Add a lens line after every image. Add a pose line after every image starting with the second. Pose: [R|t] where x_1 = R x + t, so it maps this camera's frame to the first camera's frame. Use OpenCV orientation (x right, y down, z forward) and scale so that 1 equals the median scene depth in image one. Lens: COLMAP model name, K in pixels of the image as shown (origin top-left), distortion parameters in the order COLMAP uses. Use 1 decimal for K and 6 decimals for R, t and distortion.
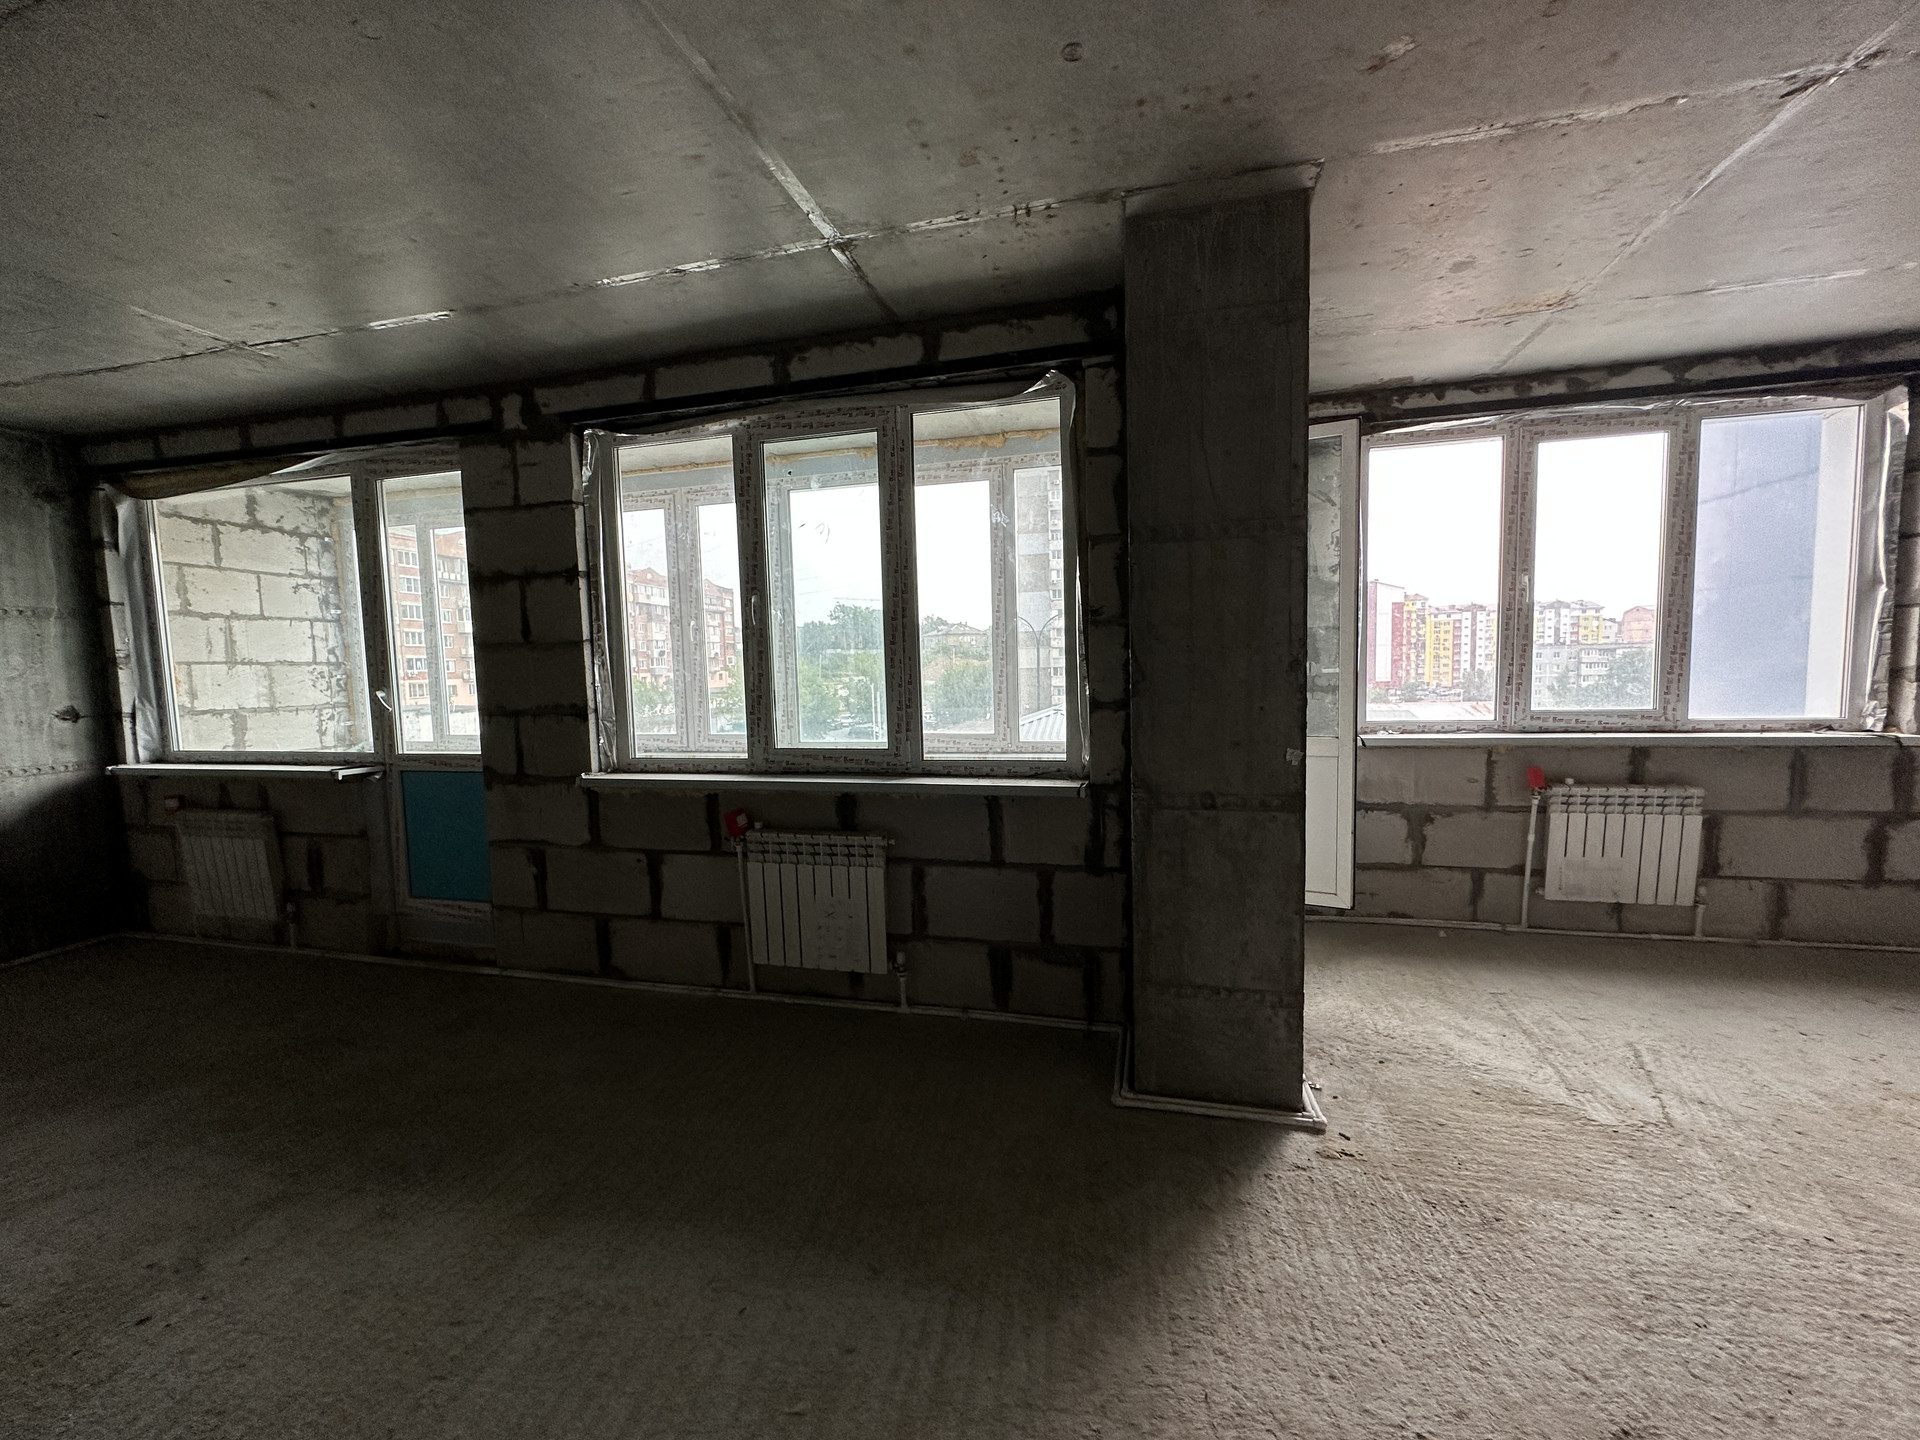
lens RADIAL K [[763.6, 0, 961.3], [0, 763.6, 721.2], [0, 0, 1]] dist [-0.004131, 0.000308]
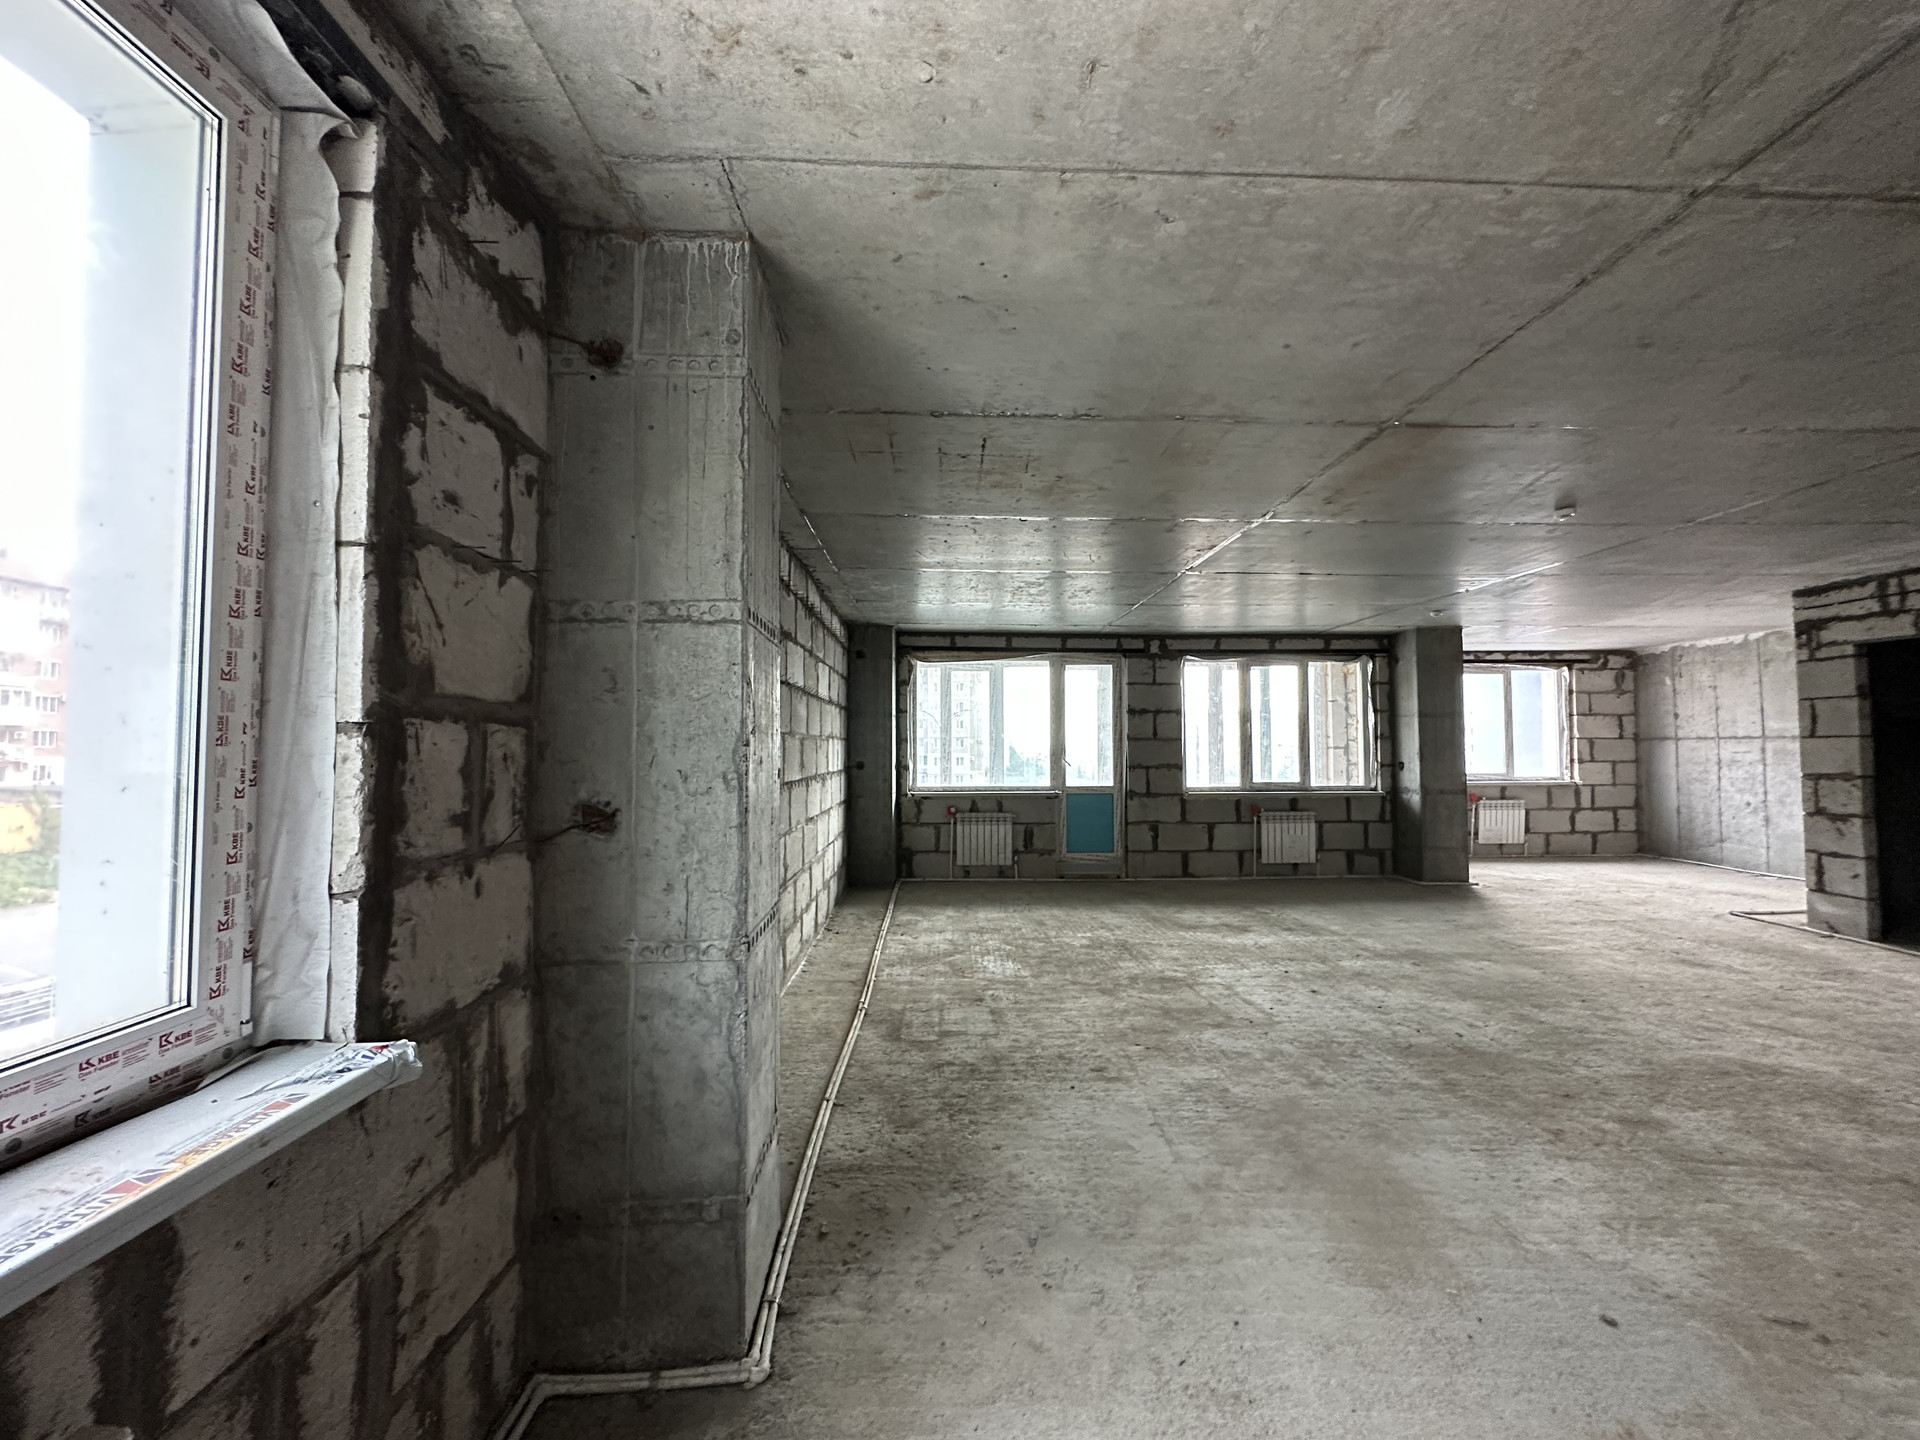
lens RADIAL K [[763.6, 0, 961.3], [0, 763.6, 721.2], [0, 0, 1]] dist [-0.004131, 0.000308]
pose [[0.960609, 0.032743, 0.275966, -1.796502], [-0.000094, 0.993073, -0.117501, 0.126994], [-0.277902, 0.112846, 0.953958, -1.135621]]
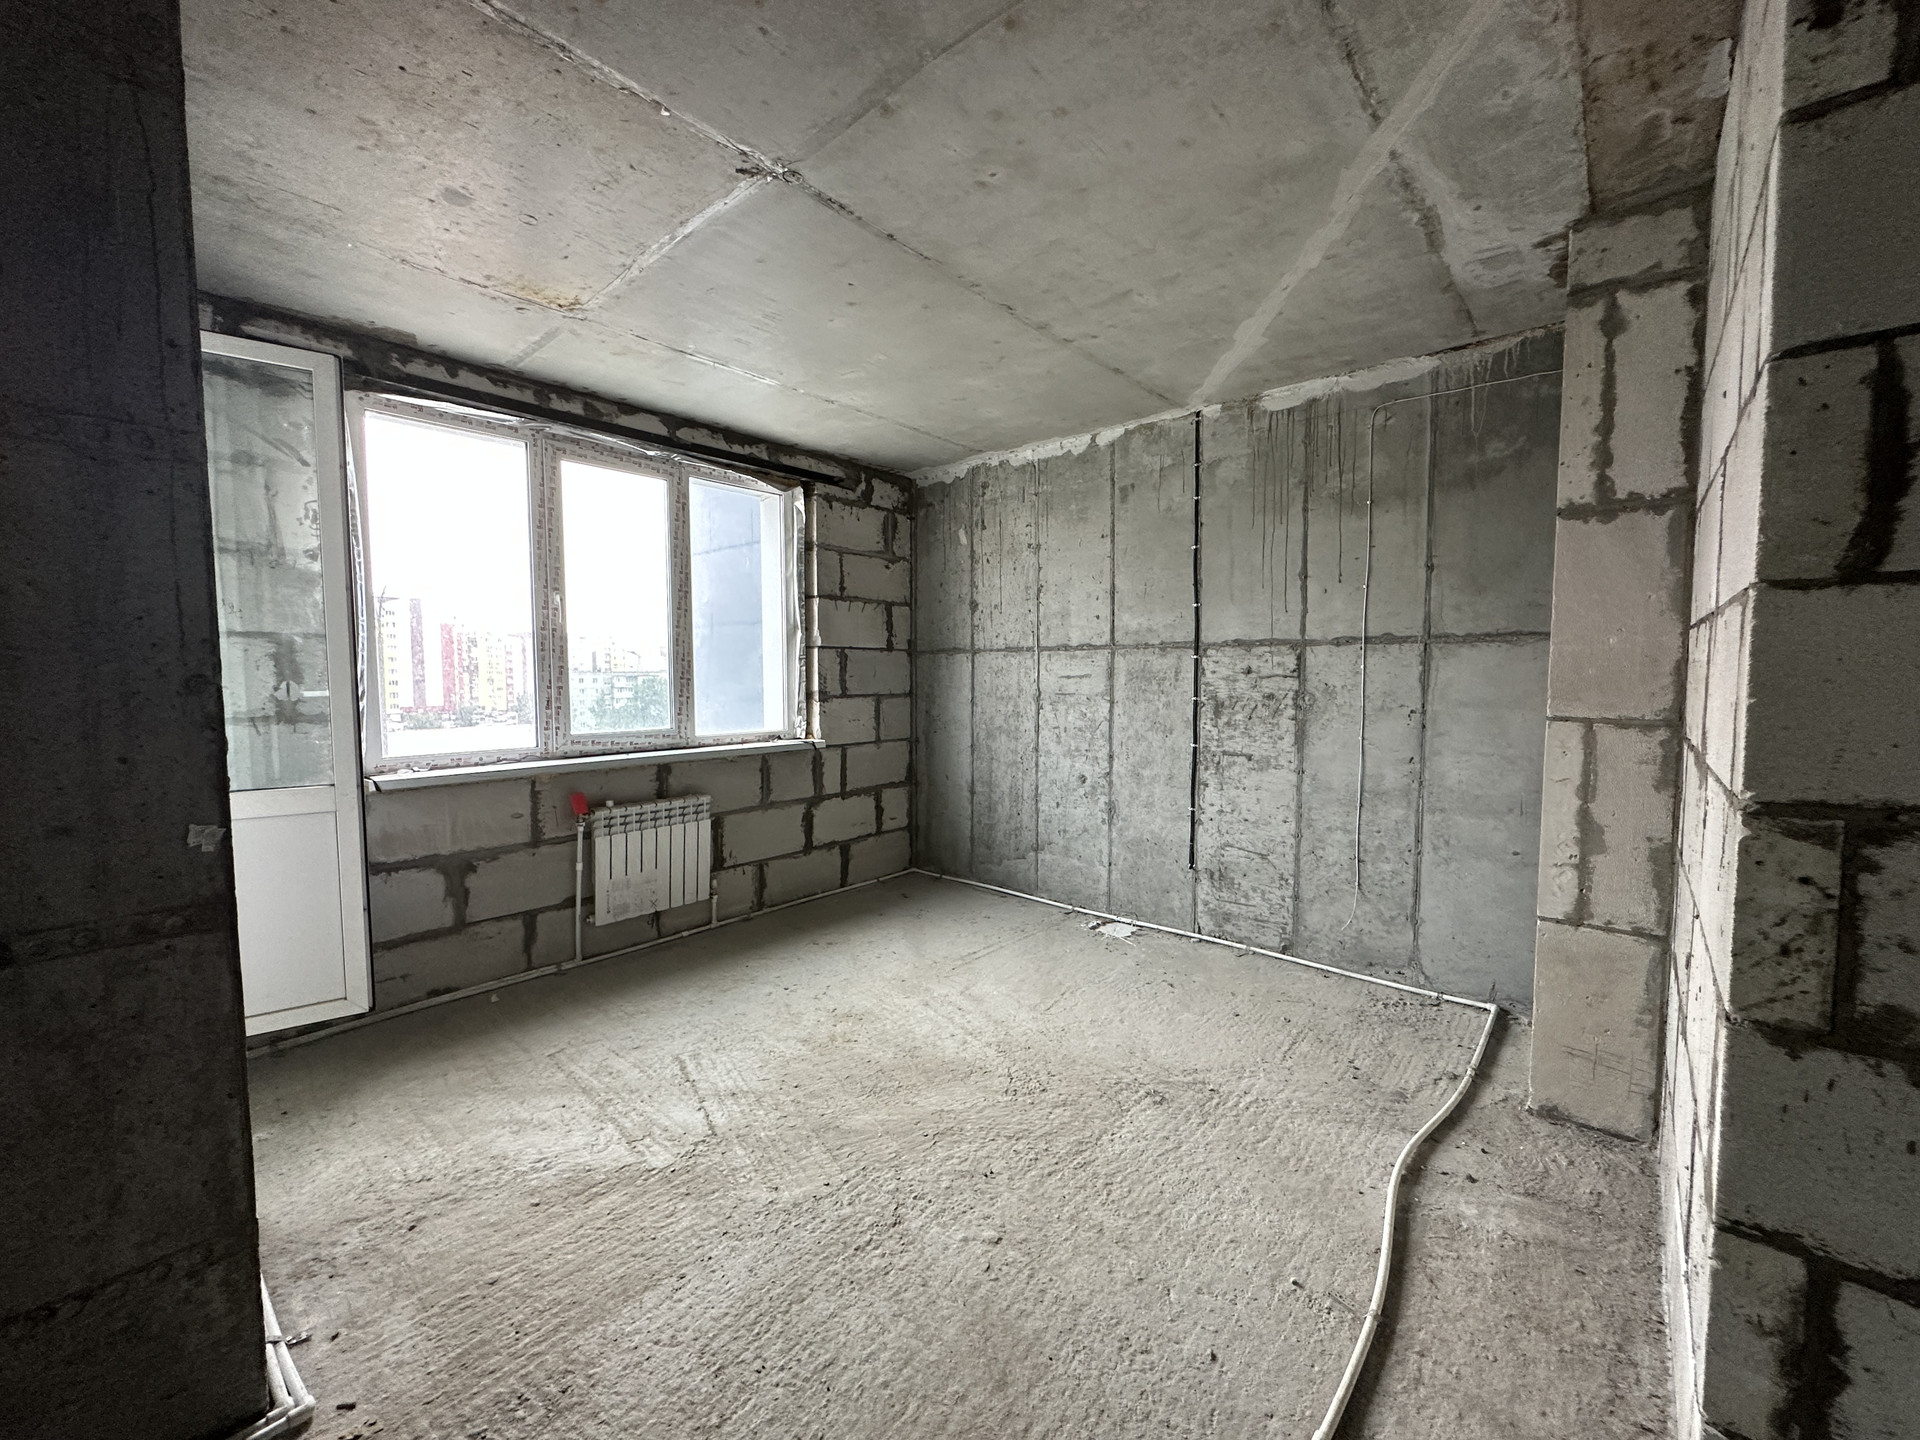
lens RADIAL K [[763.6, 0, 961.3], [0, 763.6, 721.2], [0, 0, 1]] dist [-0.004131, 0.000308]
pose [[0.445897, -0.031671, 0.894524, 0.109483], [0.059540, 0.998210, 0.005663, -0.008006], [-0.893102, 0.050735, 0.446984, 0.131473]]
